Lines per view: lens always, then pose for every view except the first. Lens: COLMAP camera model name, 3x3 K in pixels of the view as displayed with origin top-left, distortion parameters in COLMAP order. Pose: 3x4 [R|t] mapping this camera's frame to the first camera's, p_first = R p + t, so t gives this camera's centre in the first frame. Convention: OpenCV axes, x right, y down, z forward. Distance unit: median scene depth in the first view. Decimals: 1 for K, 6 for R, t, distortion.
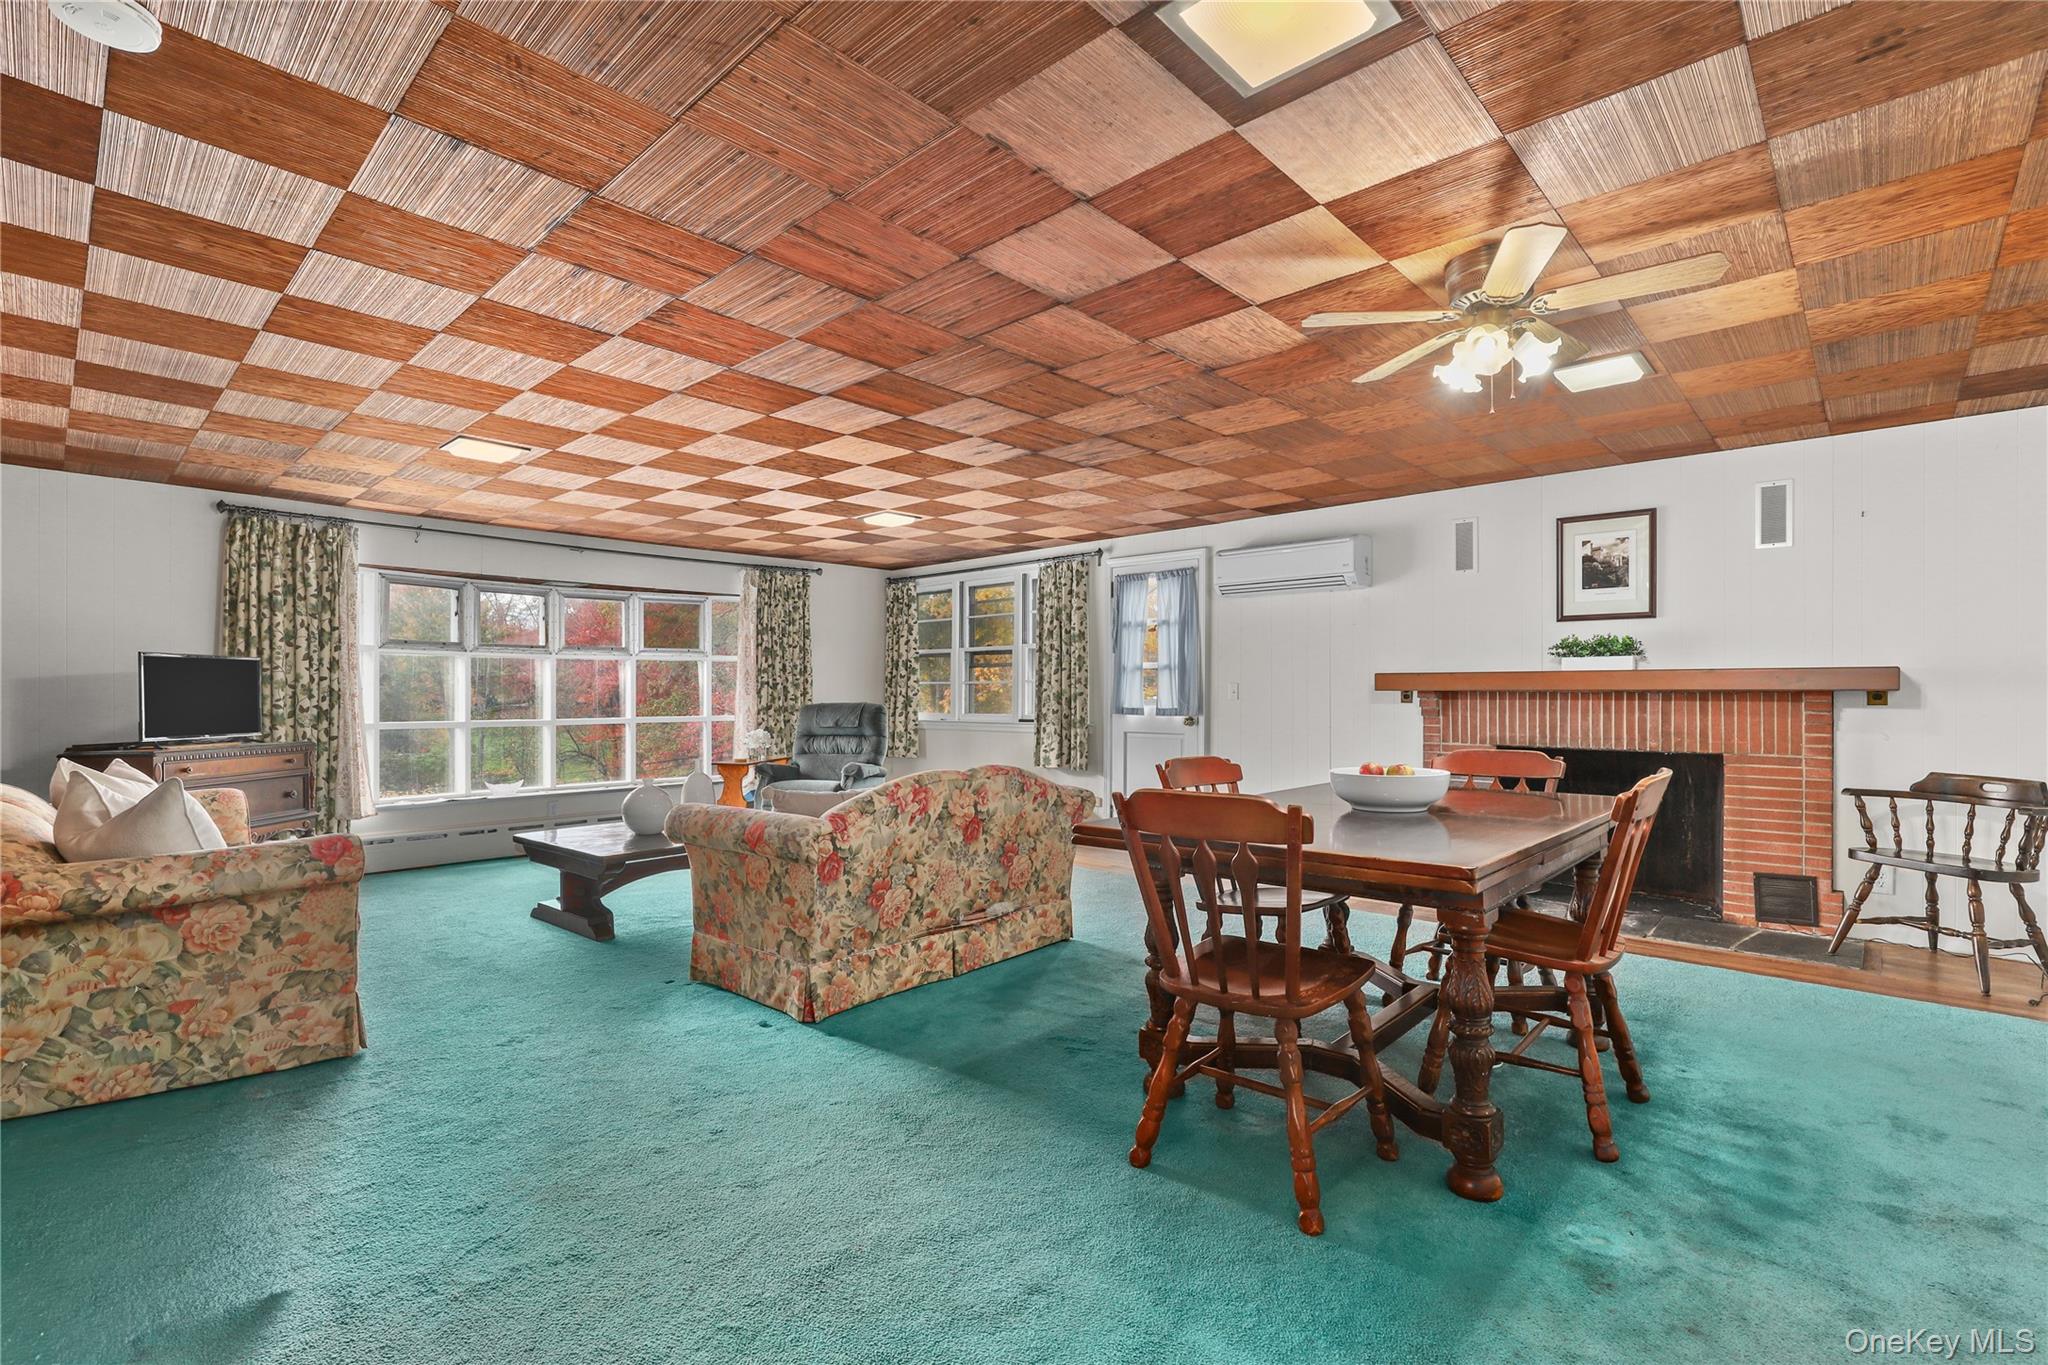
lens RADIAL K [[932.9, 0, 1022.8], [0, 932.9, 692.9], [0, 0, 1]] dist [-0.012943, 0.001700]
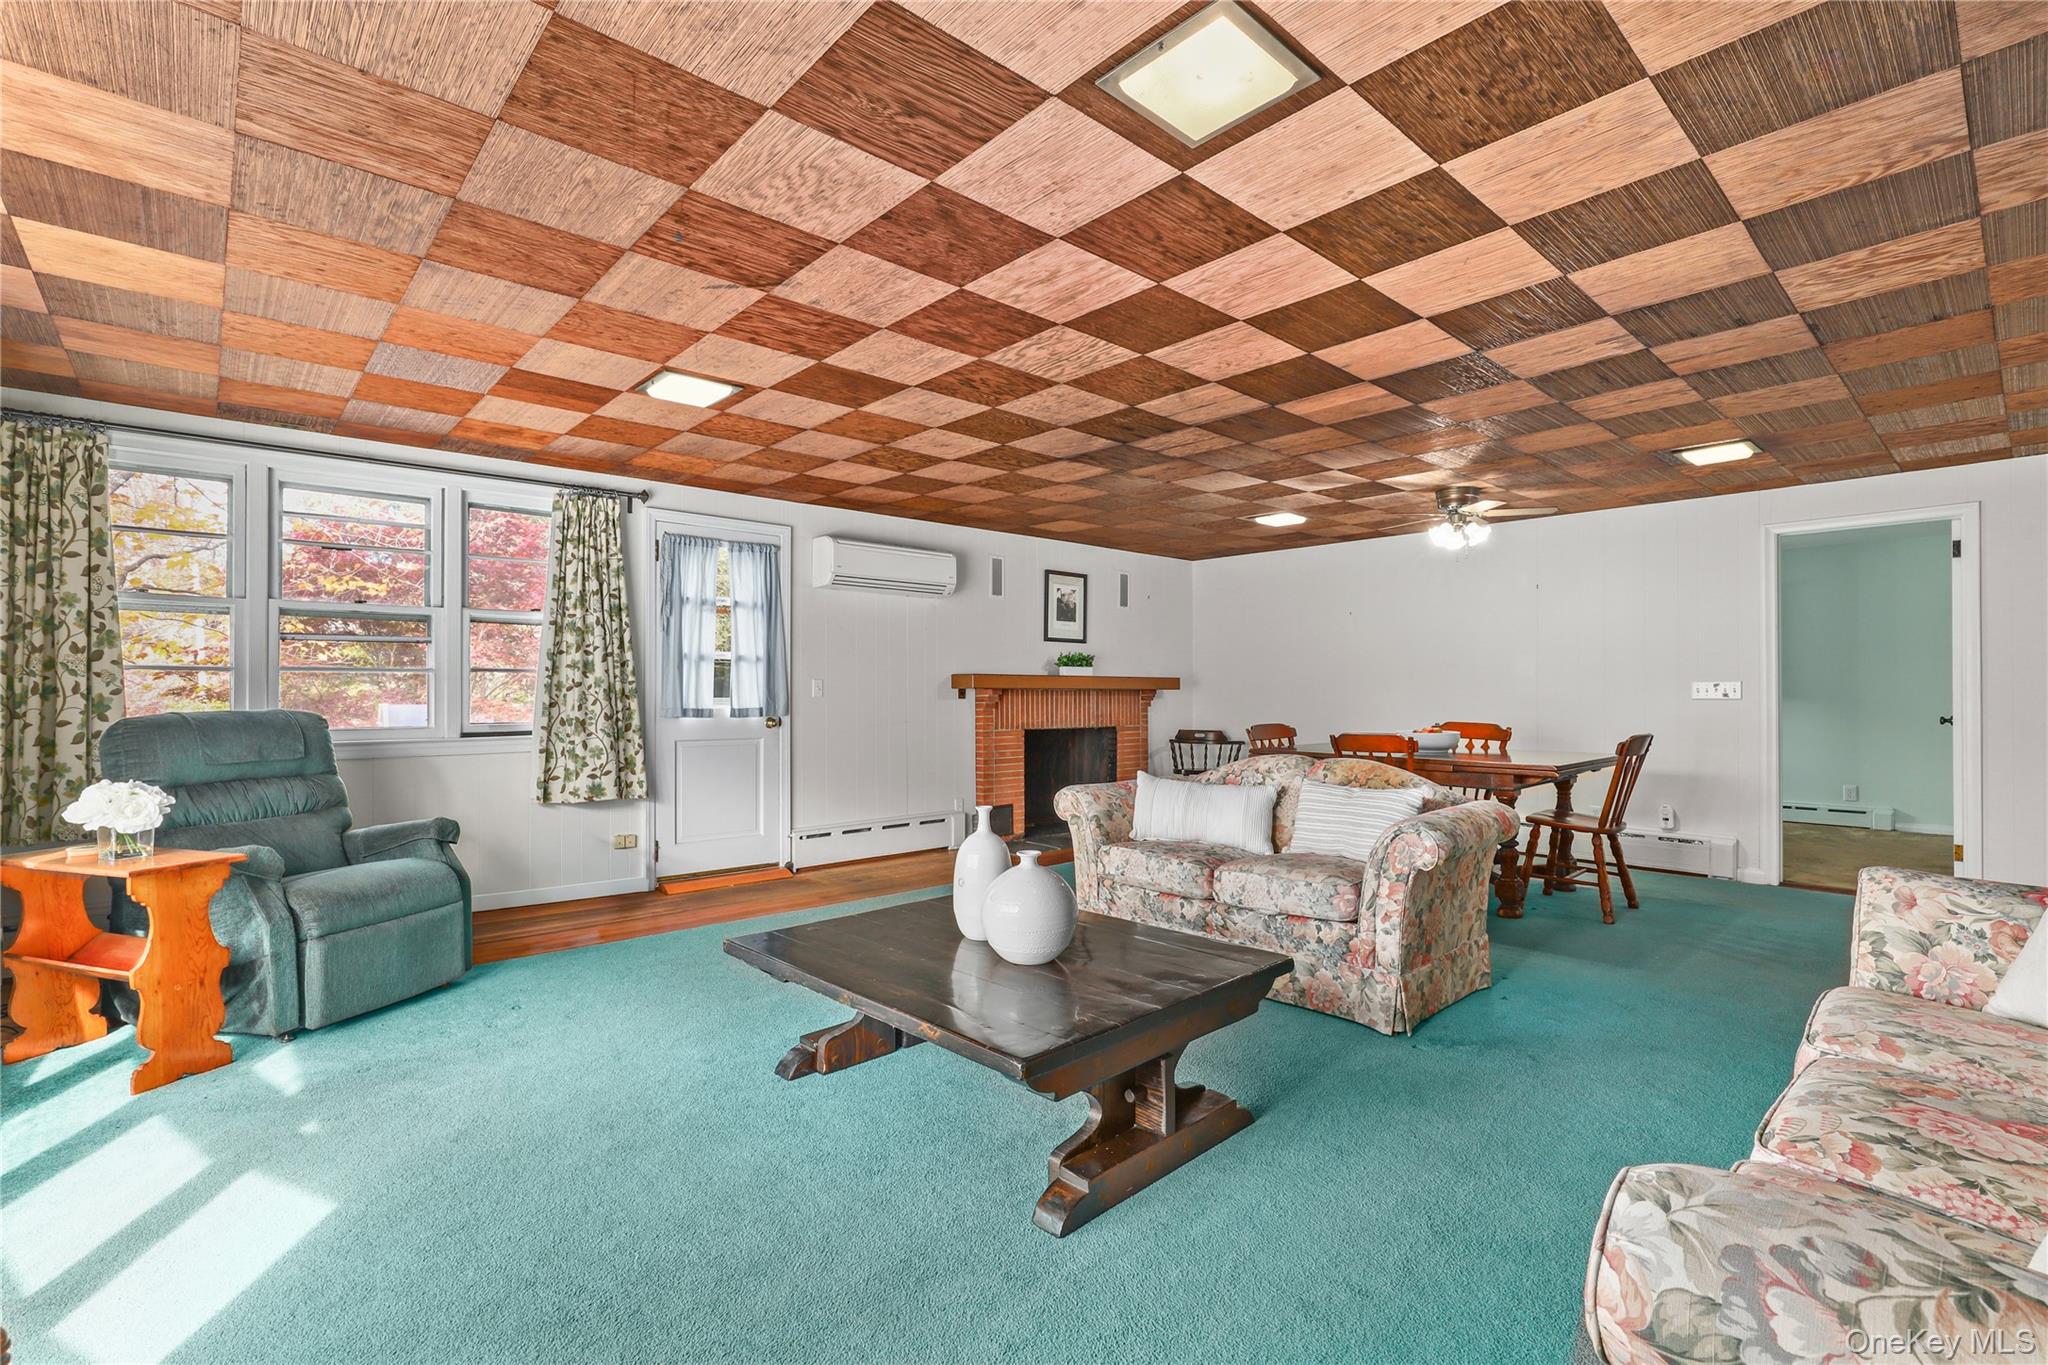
lens RADIAL K [[932.9, 0, 1007.5], [0, 932.9, 686.4], [0, 0, 1]] dist [-0.012943, 0.001700]
pose [[0.095591, 0.007714, 0.995391, -0.908801], [0.000565, 0.999969, -0.007804, 0.005239], [-0.995421, 0.001308, 0.095584, 0.964909]]
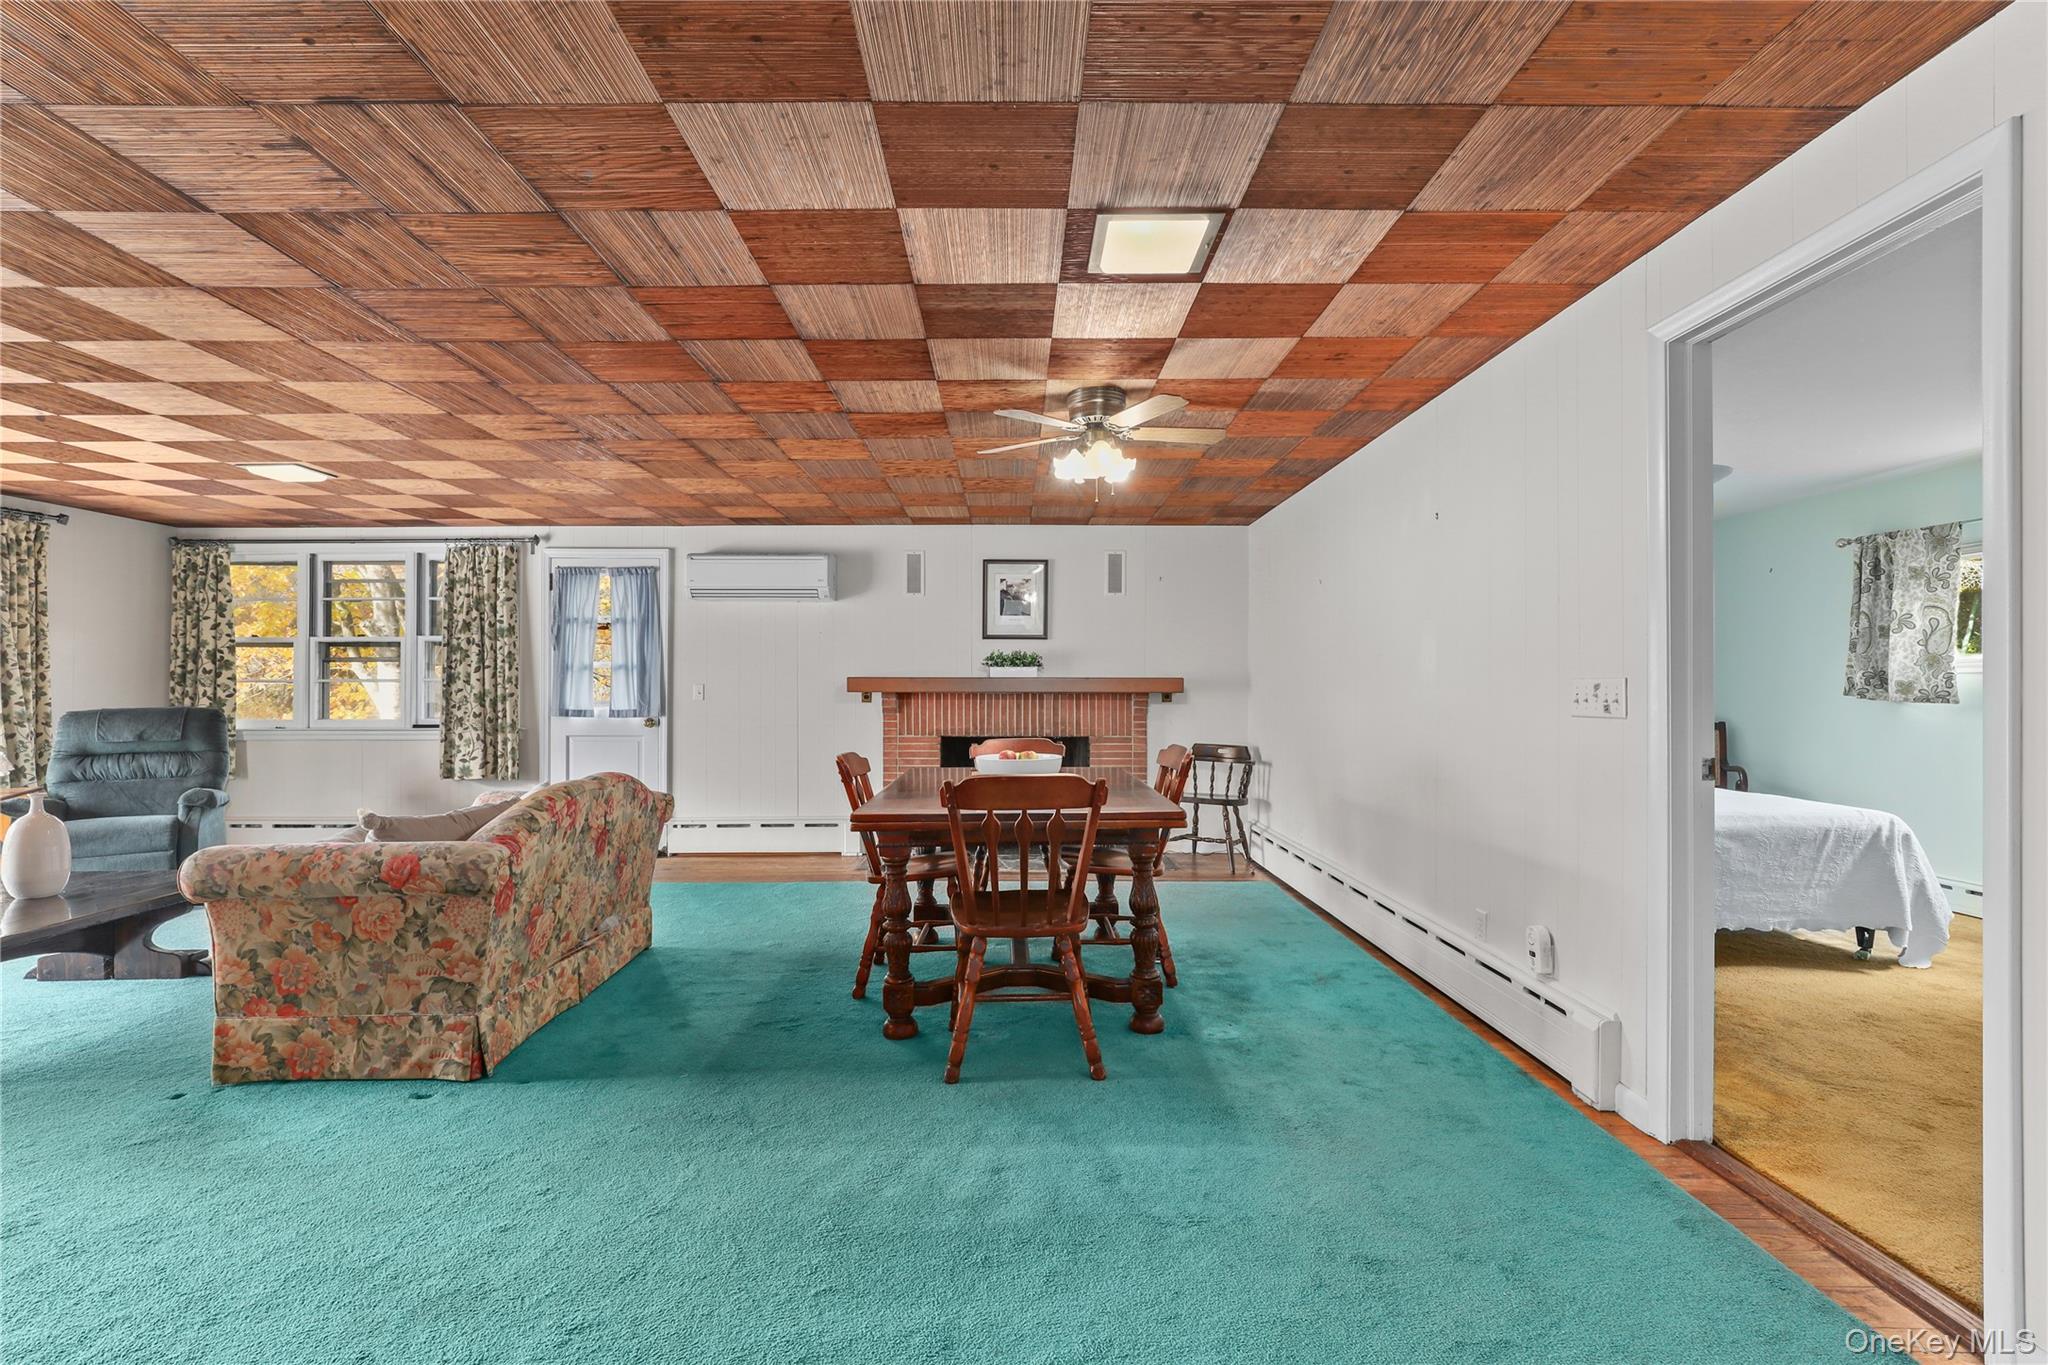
lens RADIAL K [[932.9, 0, 1020.6], [0, 932.9, 691.4], [0, 0, 1]] dist [-0.012943, 0.001700]
pose [[0.727734, 0.000313, 0.685860, -0.291703], [-0.000819, 1.000000, 0.000413, -0.004379], [-0.685859, -0.000862, 0.727734, 0.018260]]
